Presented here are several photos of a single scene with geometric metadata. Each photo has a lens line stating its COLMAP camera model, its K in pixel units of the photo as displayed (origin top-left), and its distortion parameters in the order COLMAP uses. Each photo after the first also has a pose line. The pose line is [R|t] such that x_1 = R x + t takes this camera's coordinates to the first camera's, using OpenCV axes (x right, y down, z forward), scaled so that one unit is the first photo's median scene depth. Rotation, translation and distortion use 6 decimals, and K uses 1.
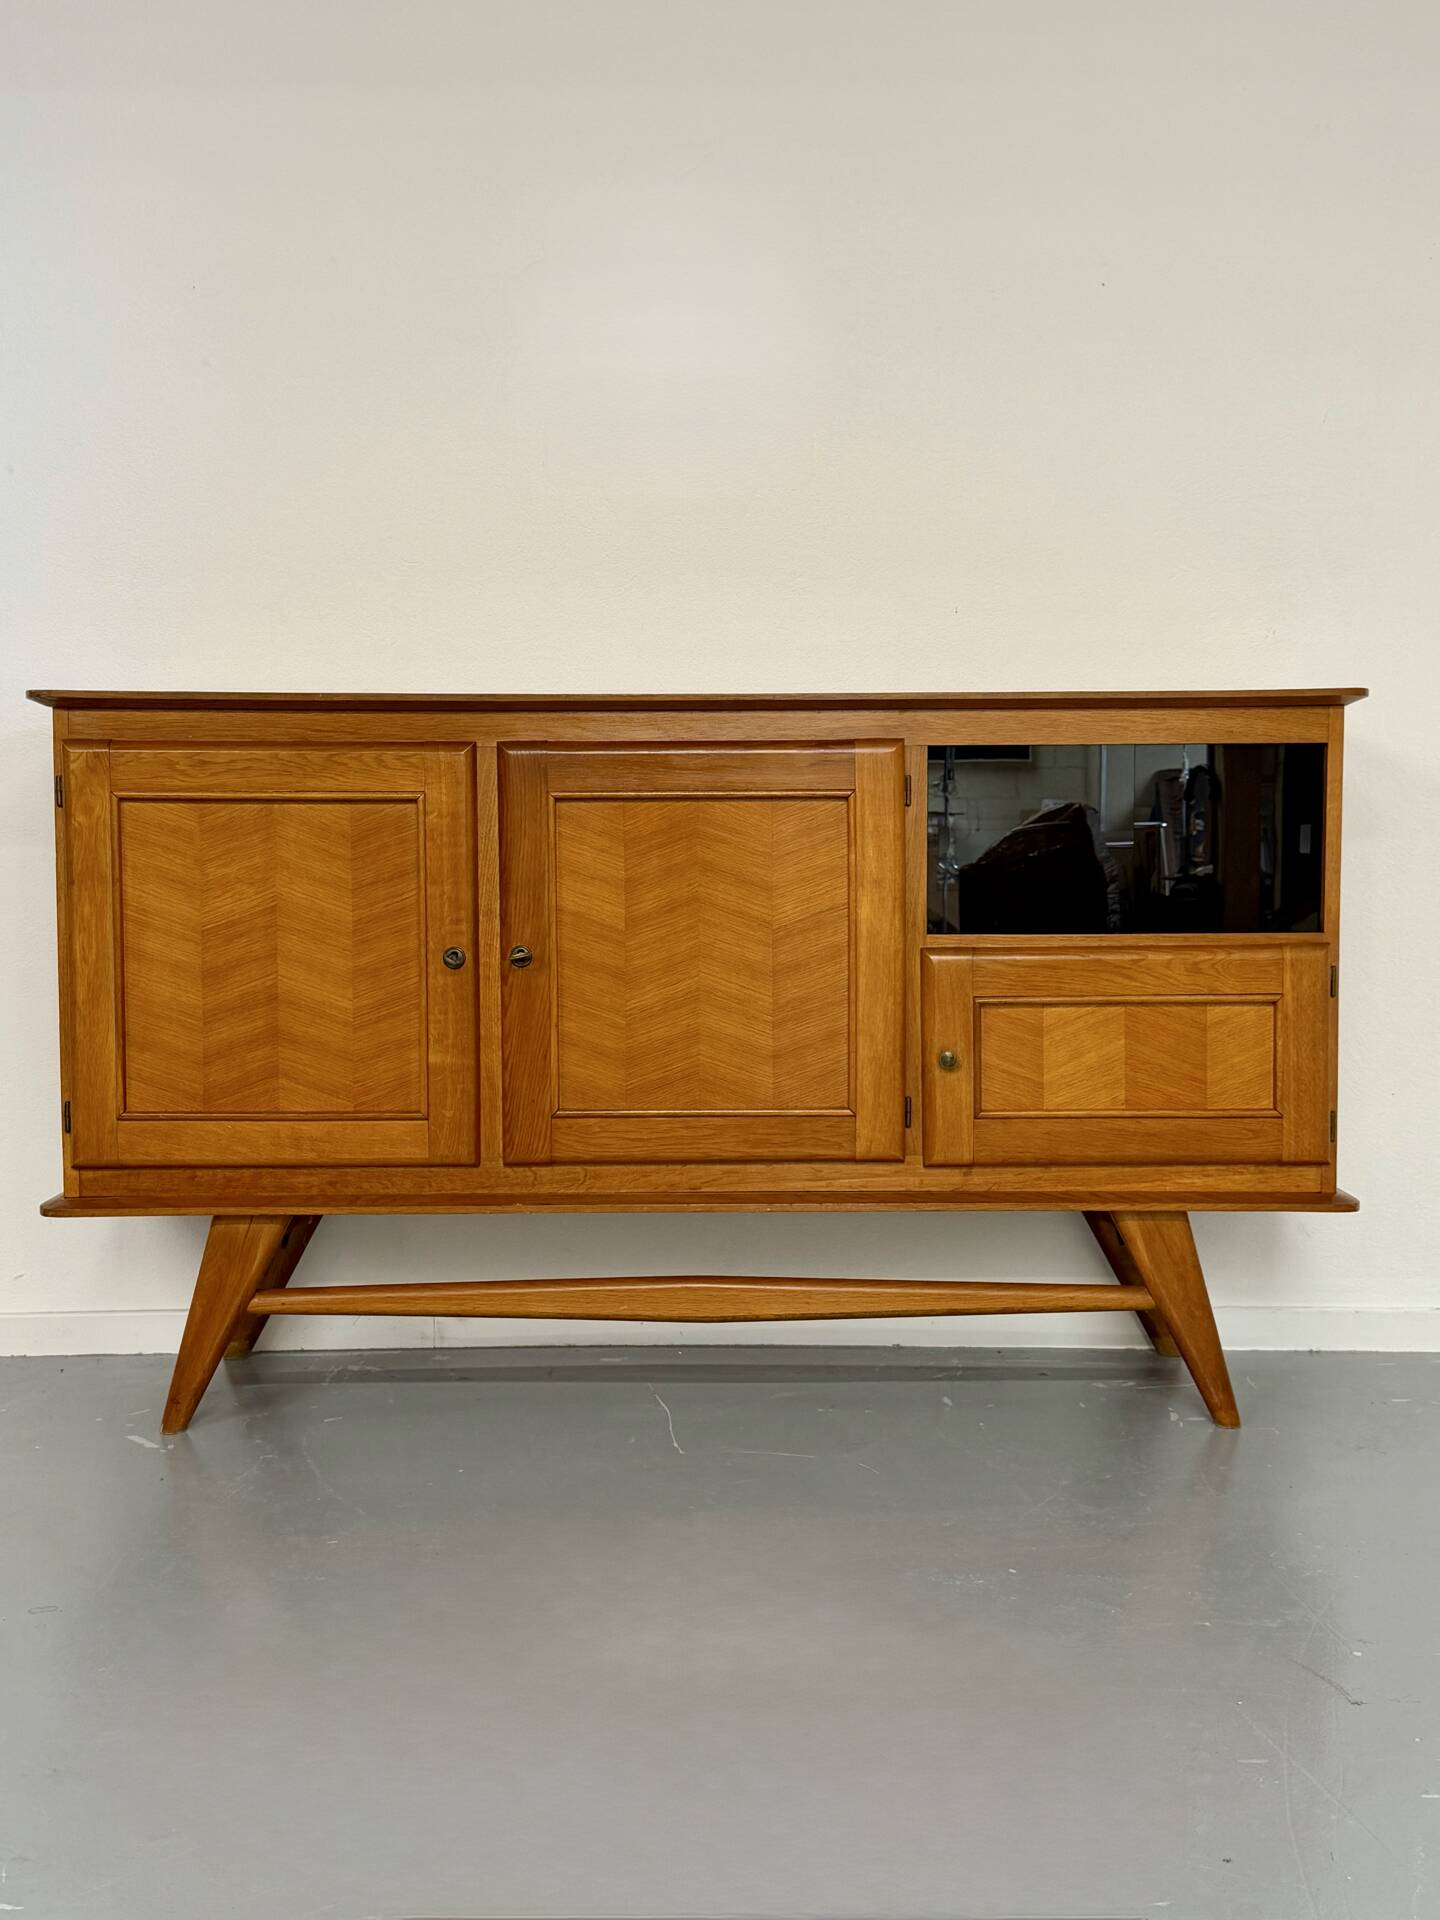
lens RADIAL K [[2239.9, 0, 724.7], [0, 2239.9, 984.6], [0, 0, 1]] dist [0.110109, 0.000000]
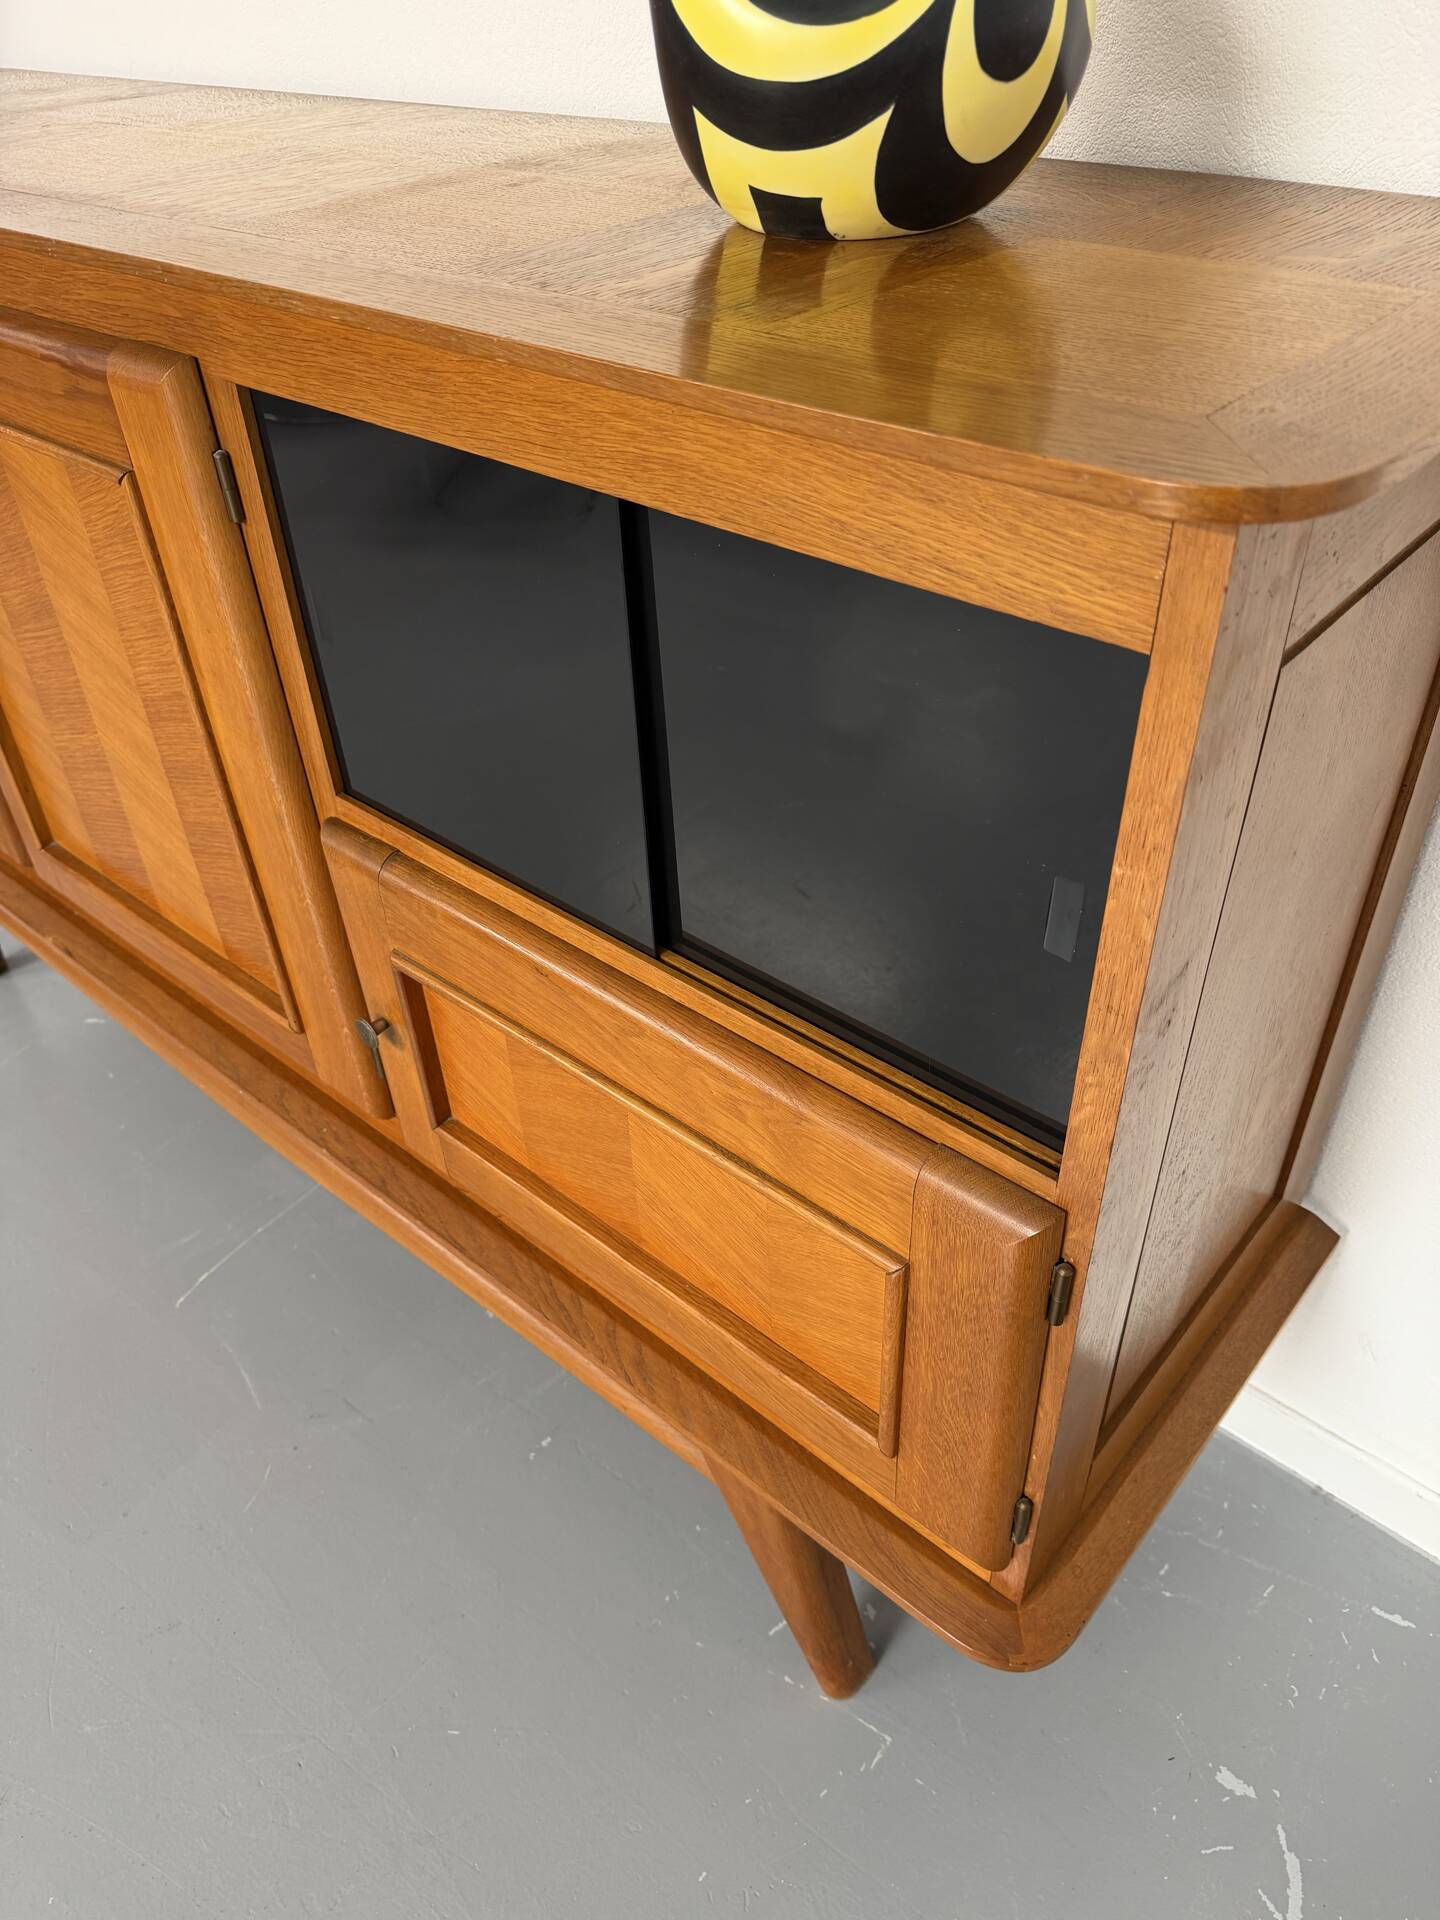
lens RADIAL K [[1359.8, 0, 729.0], [0, 1359.8, 971.7], [0, 0, 1]] dist [0.072298, -0.101704]
pose [[0.749281, 0.394959, -0.531589, 0.325994], [-0.019715, 0.815644, 0.578218, -0.163853], [0.661959, -0.422767, 0.618933, 0.861009]]
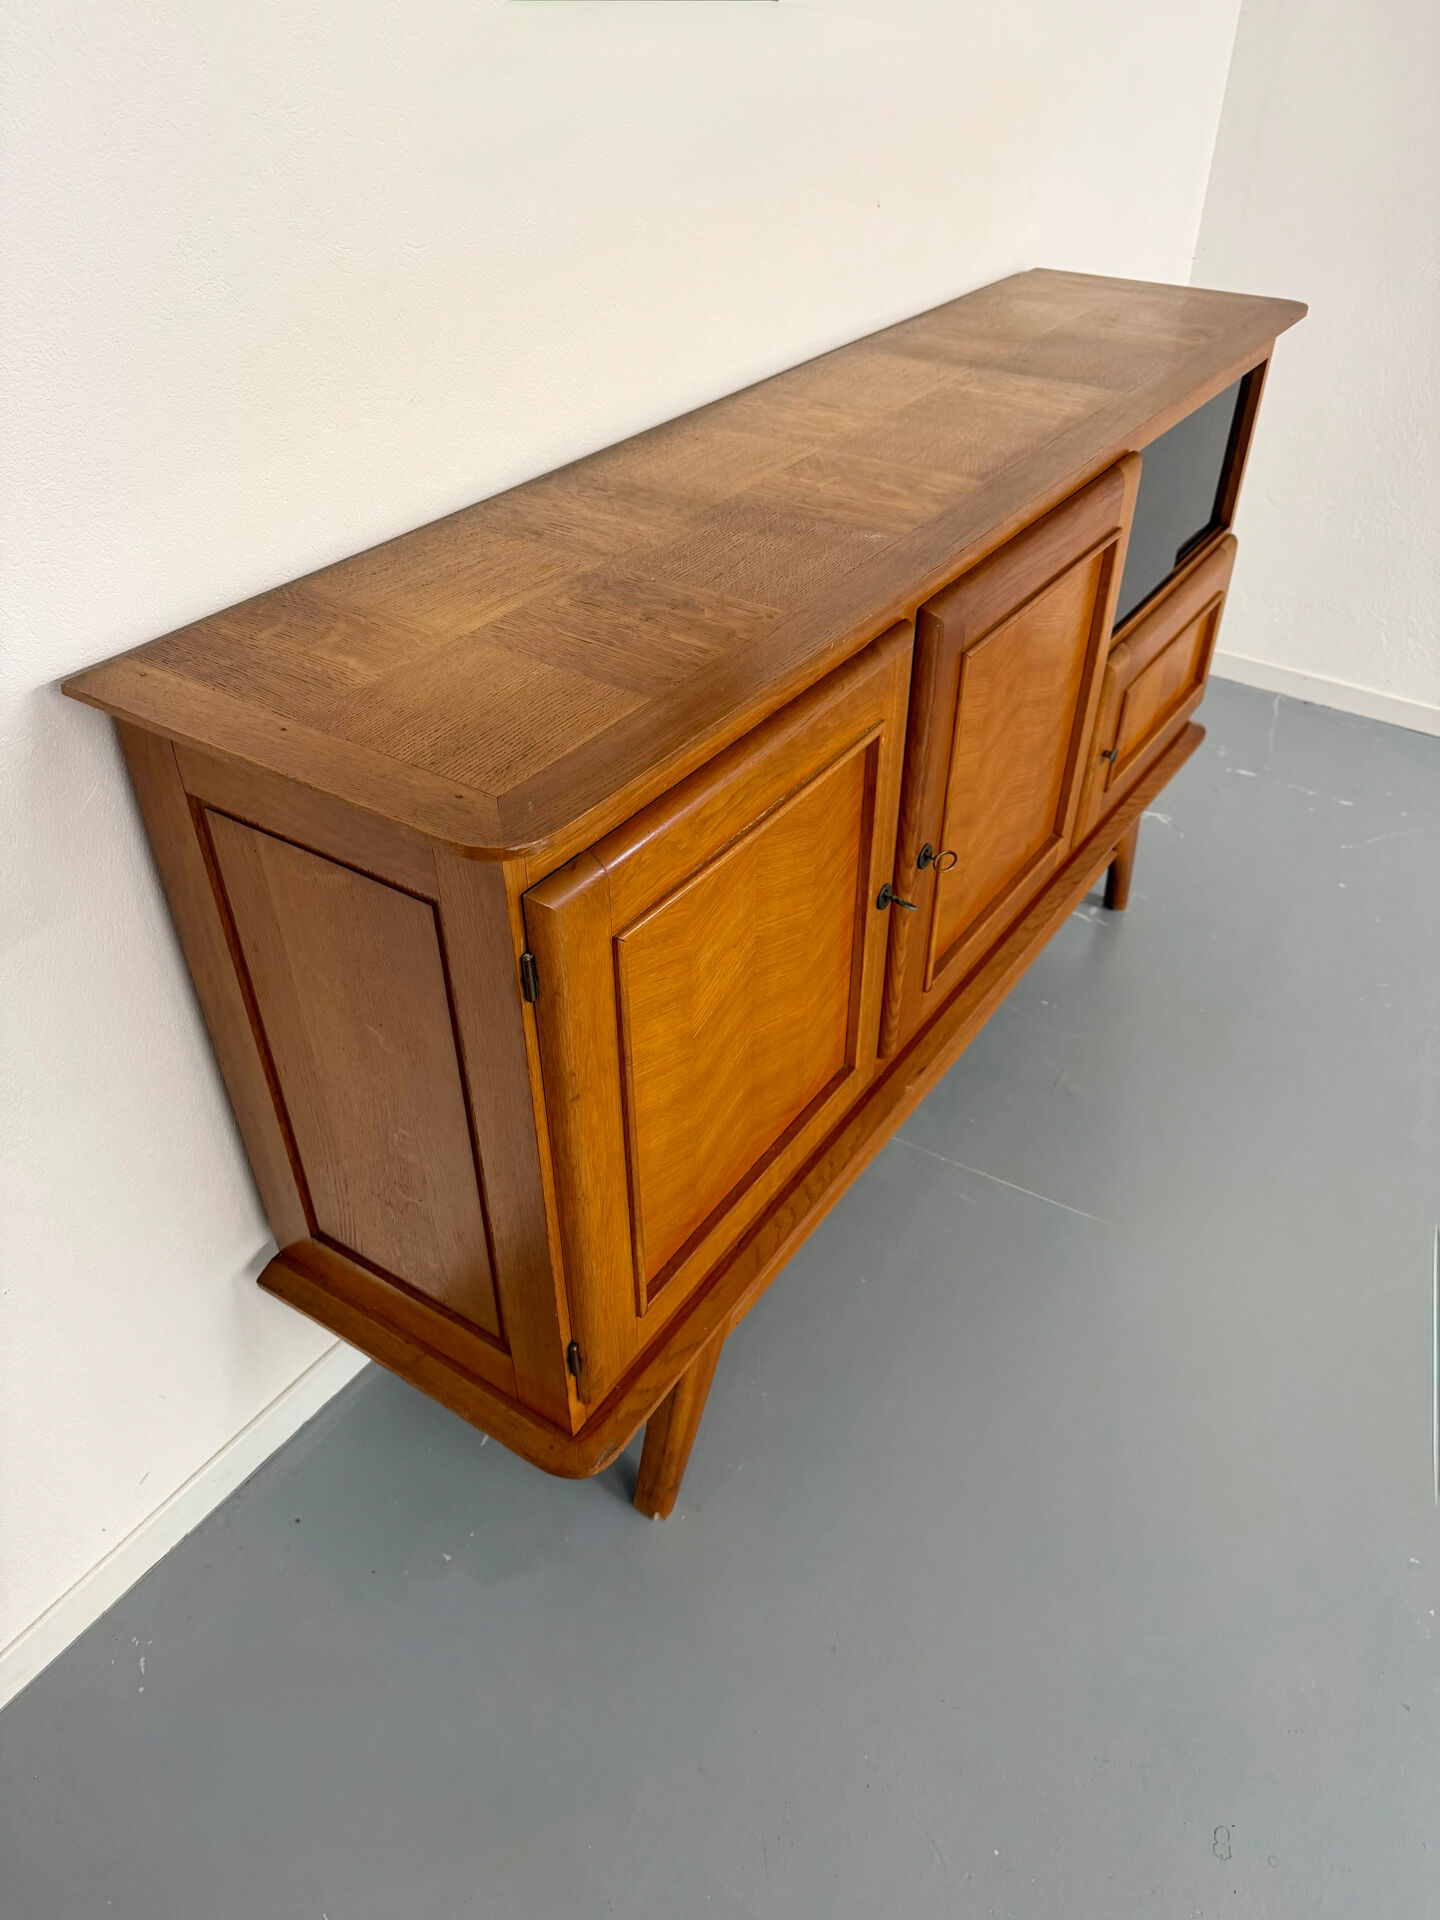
lens RADIAL K [[1359.8, 0, 723.9], [0, 1359.8, 967.3], [0, 0, 1]] dist [0.072298, -0.101704]
pose [[0.565841, -0.503063, 0.653262, -0.473081], [0.059972, 0.815312, 0.575908, -0.267436], [-0.822331, -0.286695, 0.491506, 0.801857]]
